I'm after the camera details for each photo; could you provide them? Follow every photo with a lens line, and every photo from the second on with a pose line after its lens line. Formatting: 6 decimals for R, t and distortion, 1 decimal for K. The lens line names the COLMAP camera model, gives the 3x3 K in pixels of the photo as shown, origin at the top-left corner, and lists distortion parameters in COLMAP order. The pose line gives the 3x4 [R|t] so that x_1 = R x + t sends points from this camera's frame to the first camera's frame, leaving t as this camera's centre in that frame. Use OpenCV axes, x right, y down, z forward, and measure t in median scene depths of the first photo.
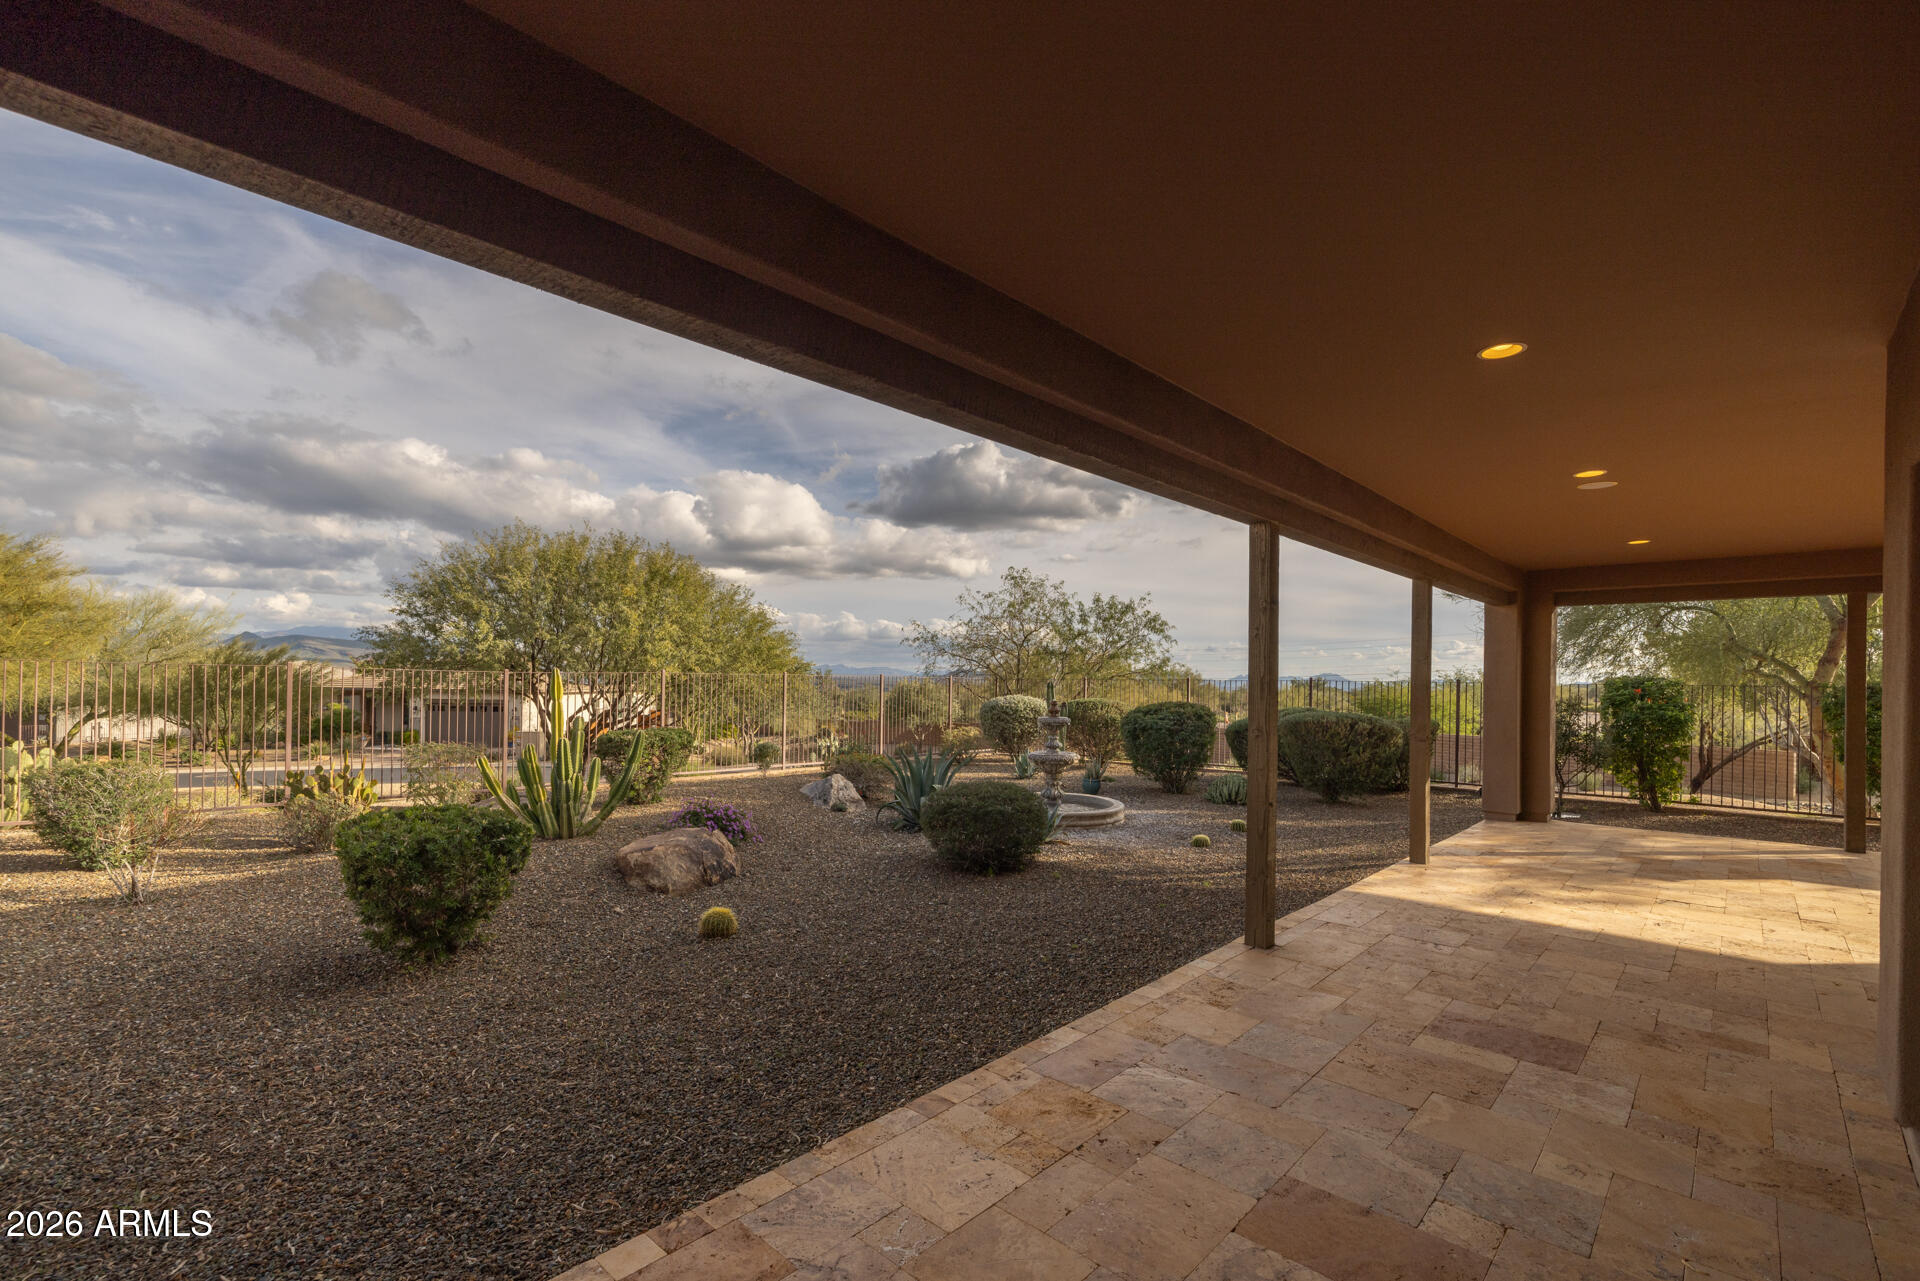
lens RADIAL K [[826.3, 0, 963.8], [0, 826.3, 682.3], [0, 0, 1]] dist [0.000671, 0.000049]
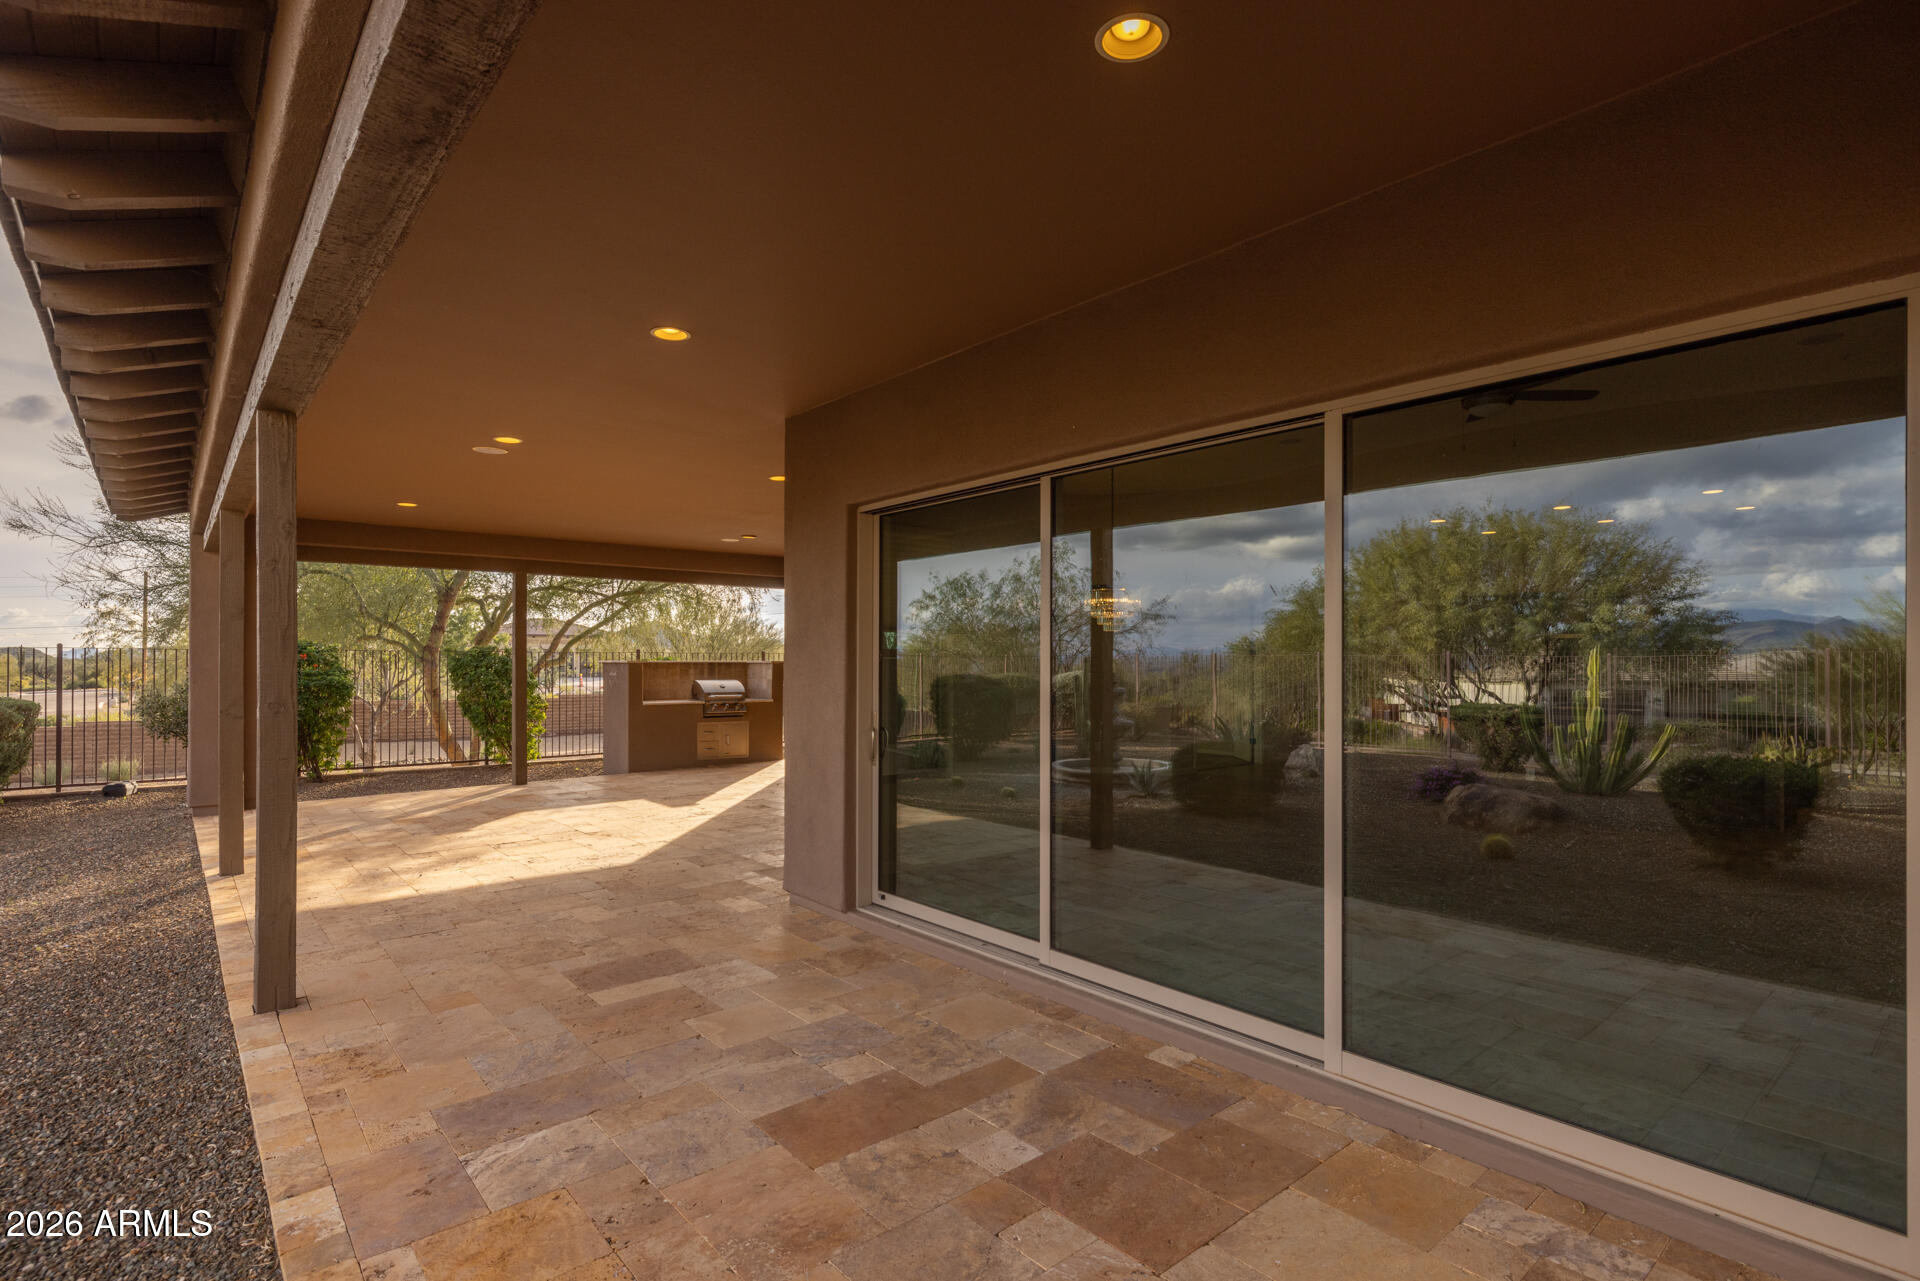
lens RADIAL K [[933.2, 0, 961.5], [0, 933.2, 662.6], [0, 0, 1]] dist [0.001468, 0.000155]
pose [[0.109949, -0.013262, 0.993849, -0.320169], [0.002276, 0.999912, 0.013091, 0.011463], [-0.993935, 0.000823, 0.109970, 0.282852]]
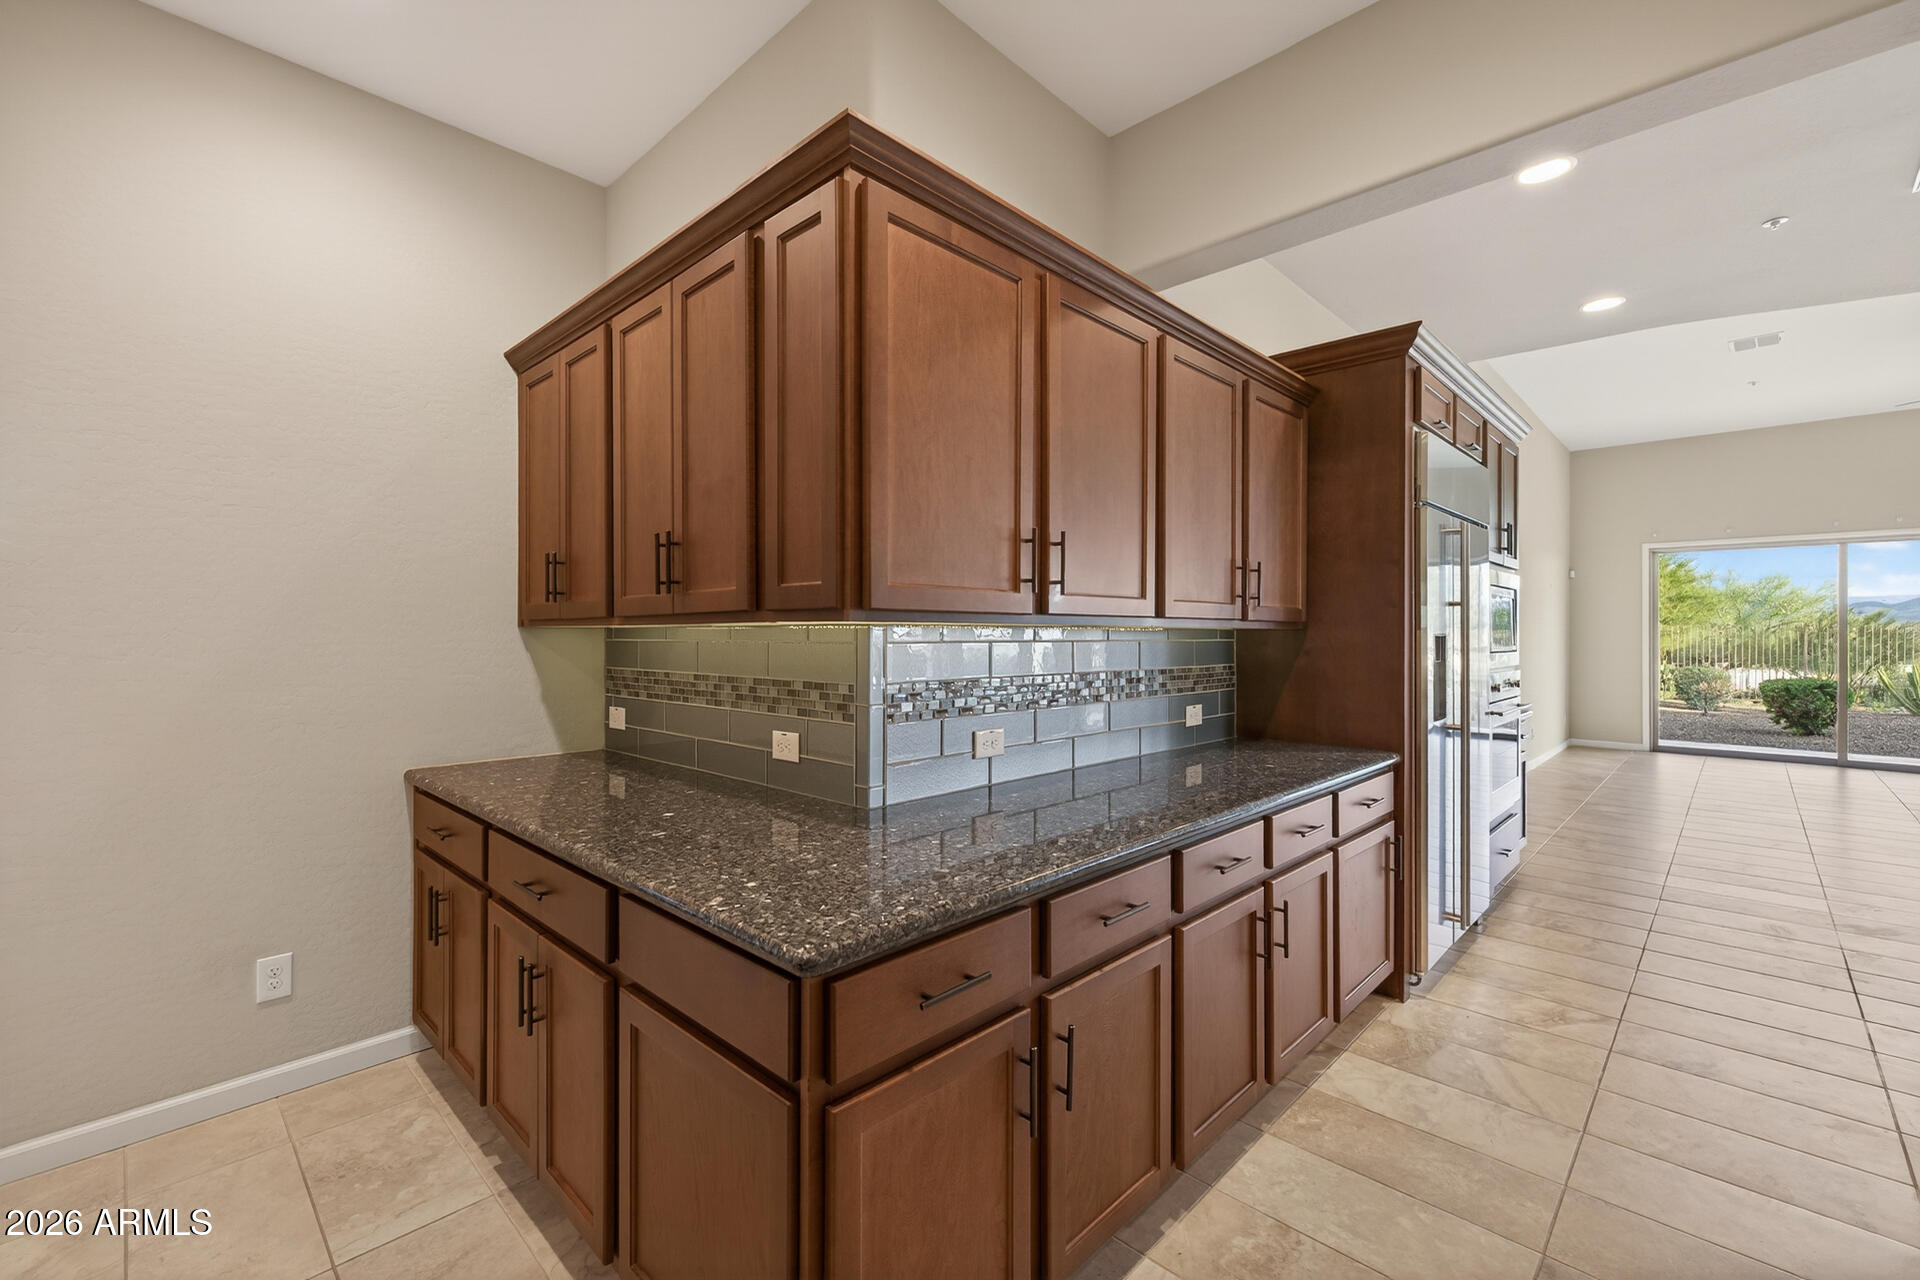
lens RADIAL K [[812.6, 0, 956.3], [0, 812.6, 636.1], [0, 0, 1]] dist [0.001695, 0.000070]
pose [[-0.018653, -0.008576, -0.999789, 2.217429], [-0.006362, 0.999944, -0.008459, 0.069269], [0.999806, 0.006203, -0.018706, -1.818622]]
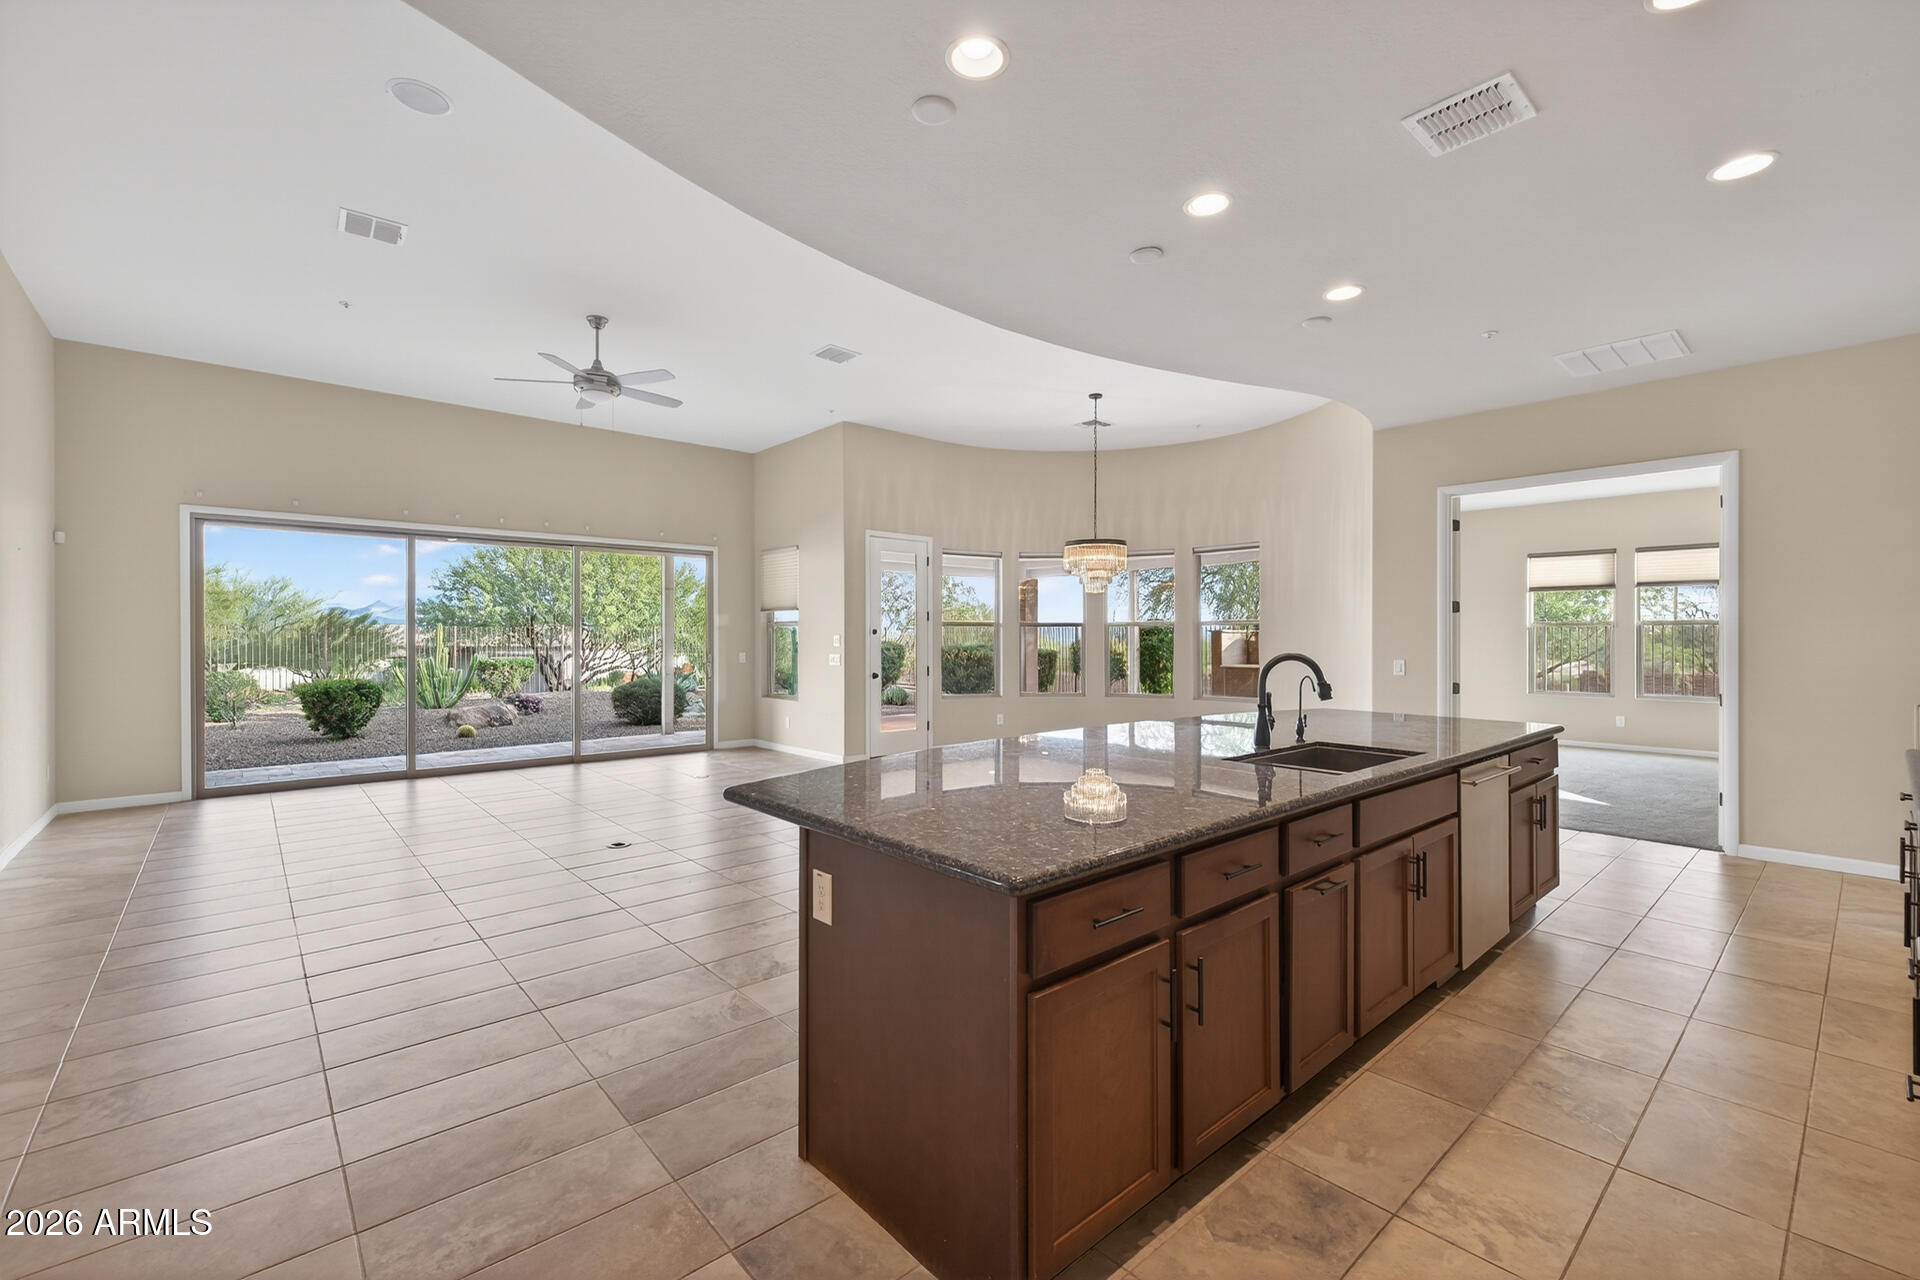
lens RADIAL K [[812.6, 0, 956.3], [0, 812.6, 636.1], [0, 0, 1]] dist [0.001695, 0.000070]
pose [[0.995266, -0.012533, -0.096378, 1.606535], [0.012274, 0.999919, -0.003276, 0.060679], [0.096412, 0.002077, 0.995339, -1.404863]]
